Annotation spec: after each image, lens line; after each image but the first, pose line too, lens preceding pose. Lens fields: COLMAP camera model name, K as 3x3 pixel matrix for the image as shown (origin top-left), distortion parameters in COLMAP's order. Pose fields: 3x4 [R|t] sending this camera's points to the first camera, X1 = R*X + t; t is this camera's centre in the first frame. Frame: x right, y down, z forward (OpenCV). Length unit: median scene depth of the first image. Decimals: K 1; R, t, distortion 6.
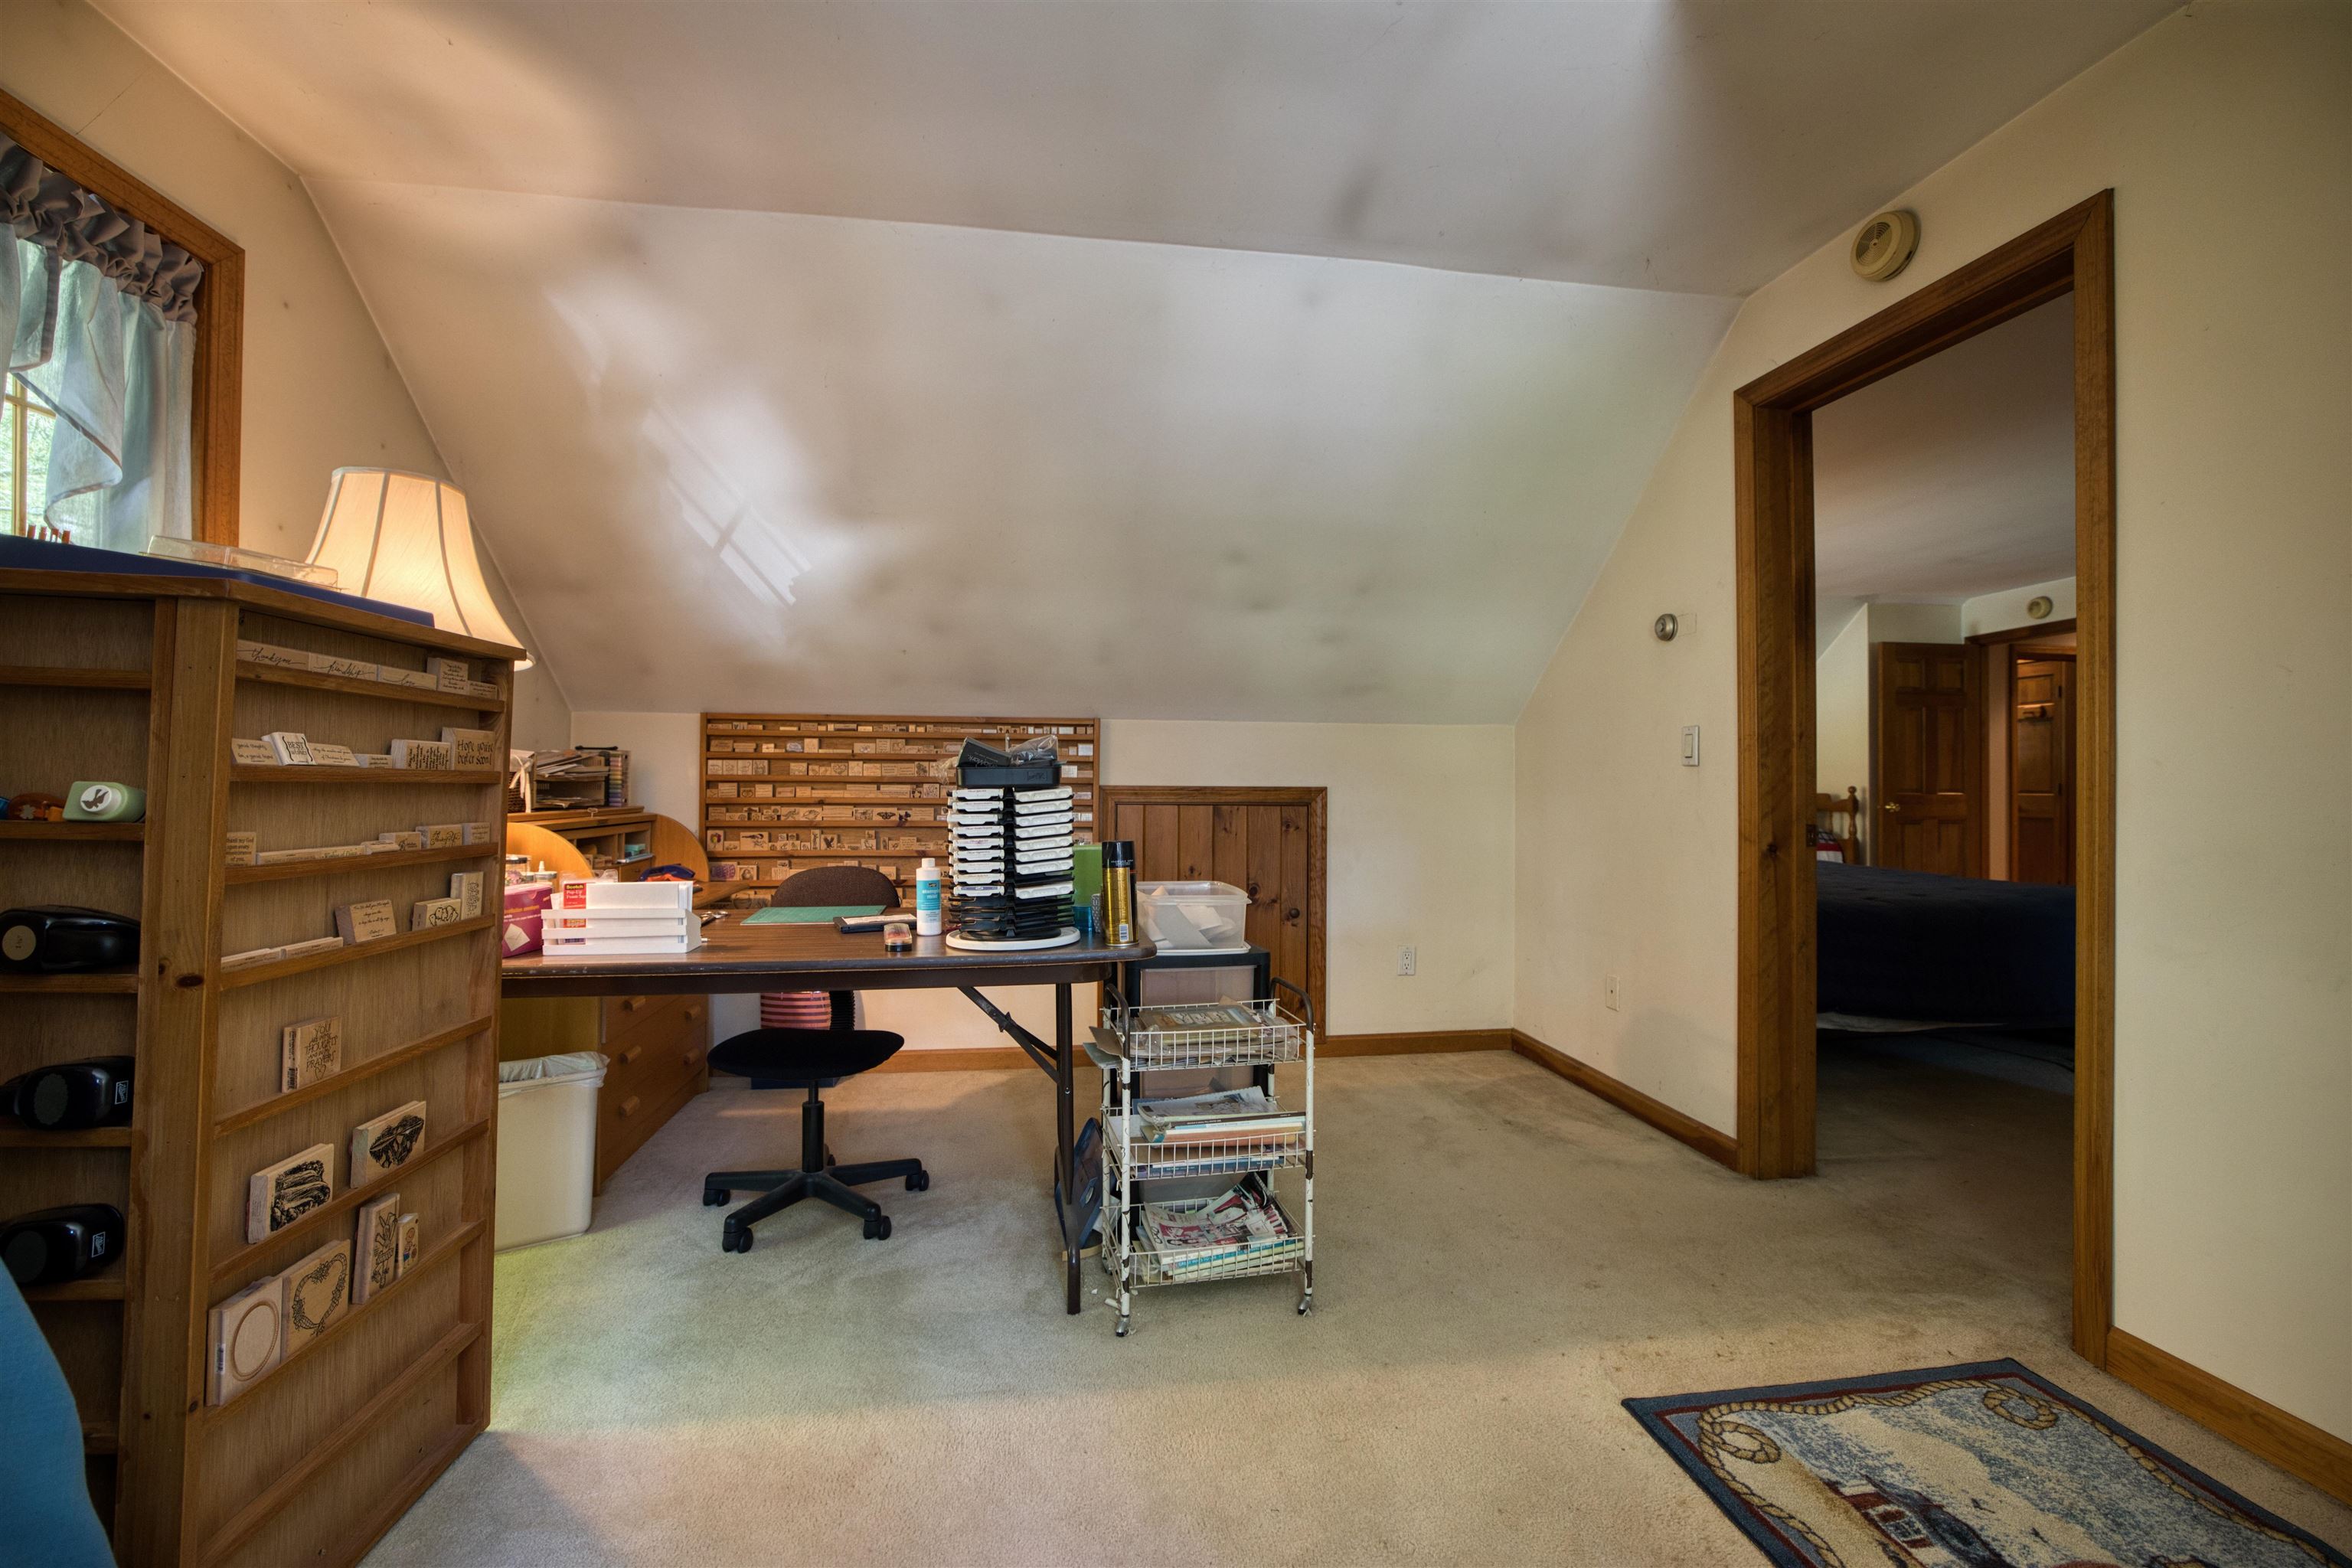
lens RADIAL K [[1003.7, 0, 1179.3], [0, 1003.7, 784.3], [0, 0, 1]] dist [-0.030501, 0.004470]
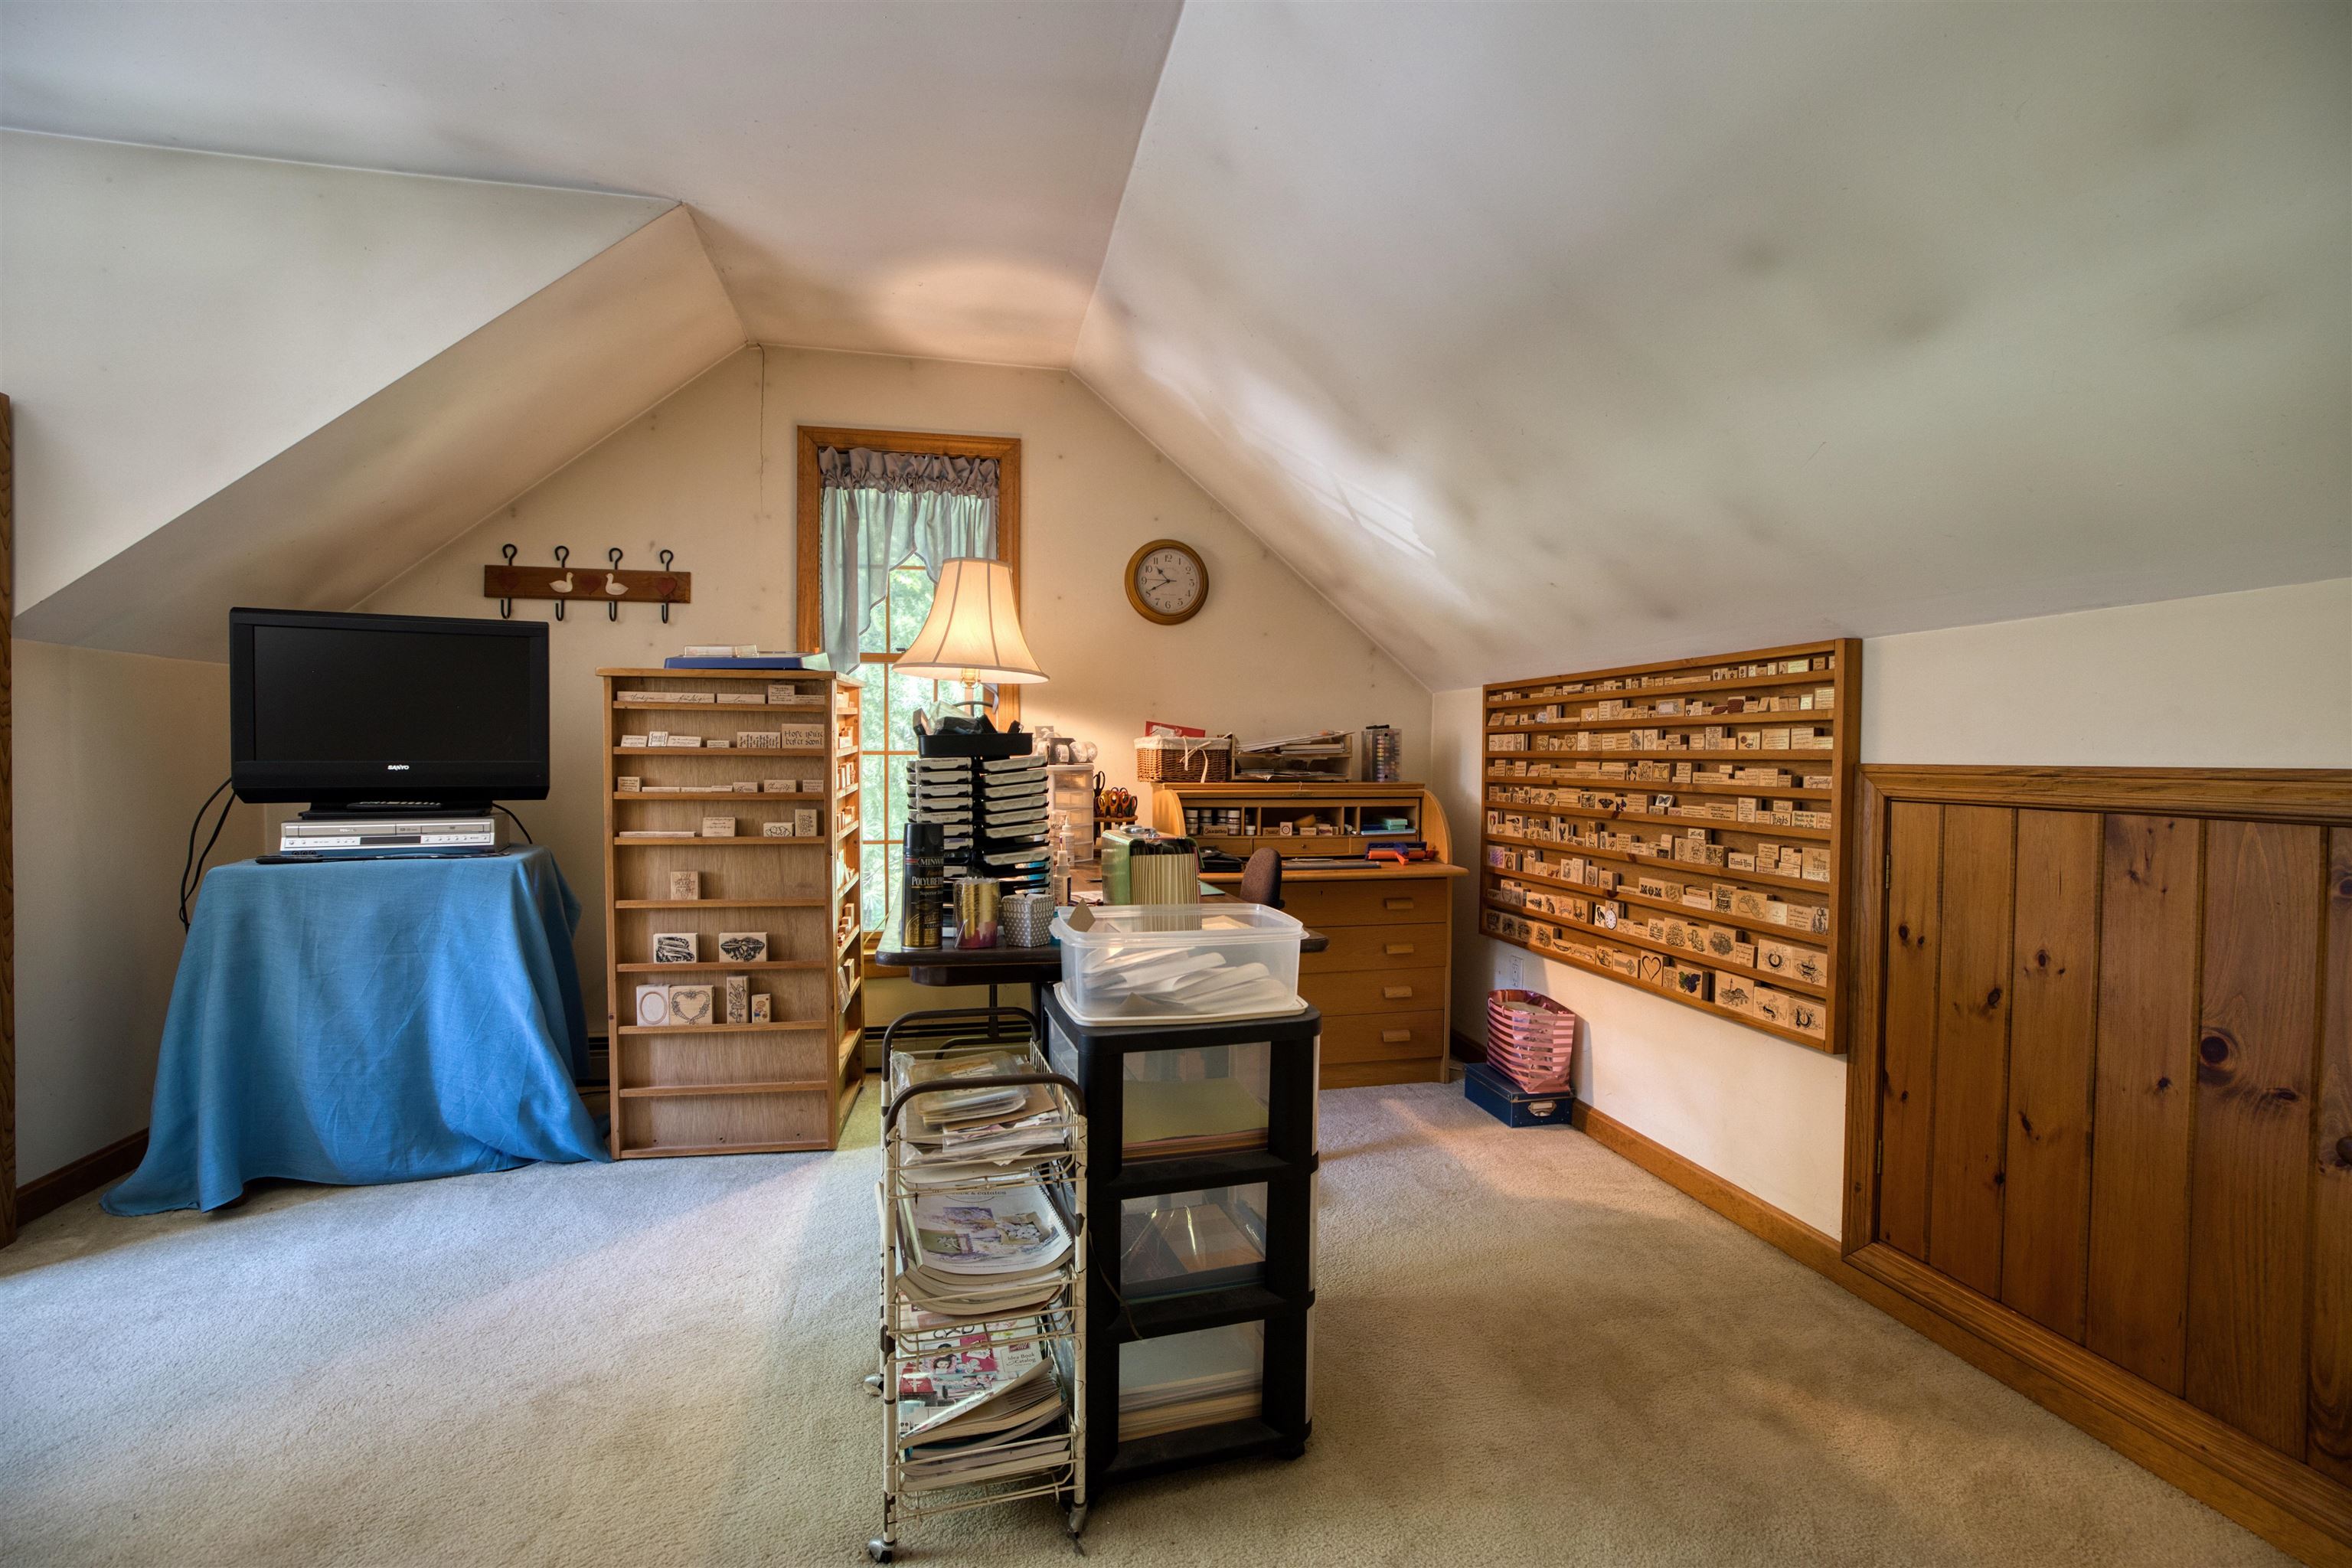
lens RADIAL K [[1003.7, 0, 1177.5], [0, 1003.7, 774.9], [0, 0, 1]] dist [-0.030501, 0.004470]
pose [[0.081138, 0.013135, -0.996616, 0.432448], [-0.006102, 0.999901, 0.012682, 0.002401], [0.996684, 0.005053, 0.081210, 0.628046]]
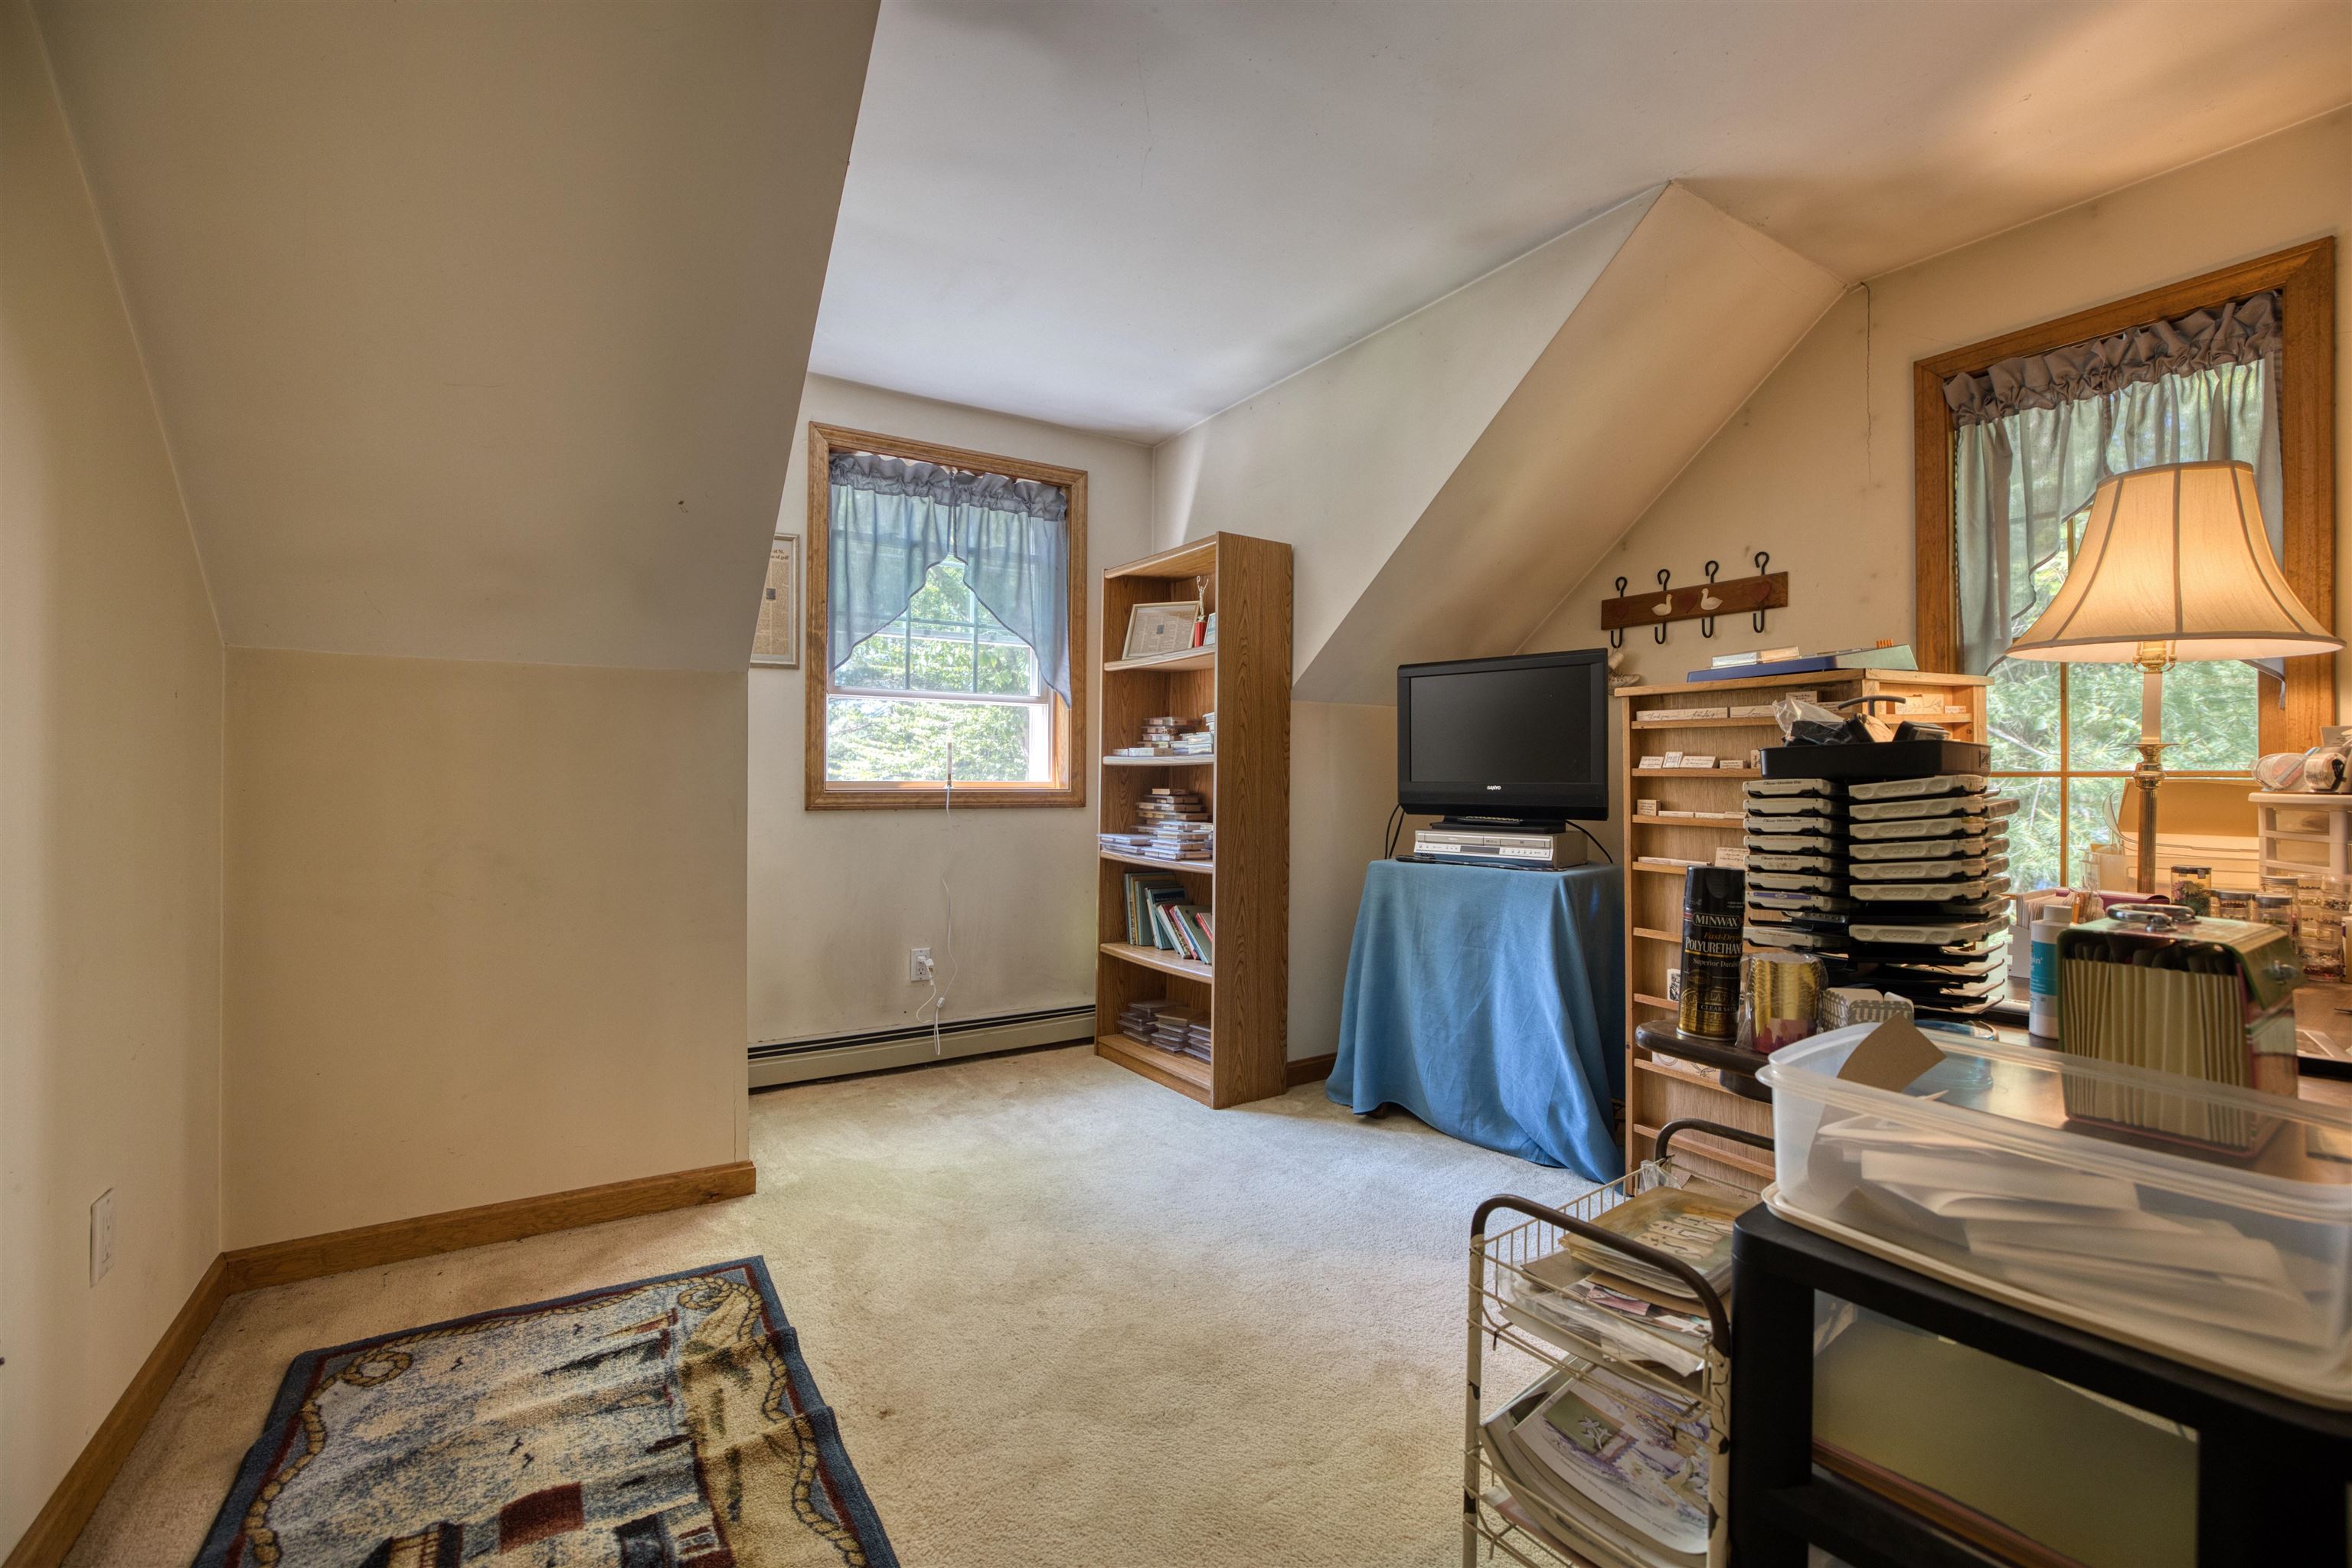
lens RADIAL K [[1003.7, 0, 1180.0], [0, 1003.7, 774.7], [0, 0, 1]] dist [-0.030501, 0.004470]
pose [[-0.908077, -0.009905, -0.418687, 0.297949], [-0.010550, 0.999944, -0.000775, 0.001915], [0.418671, 0.003714, -0.908130, 0.754000]]
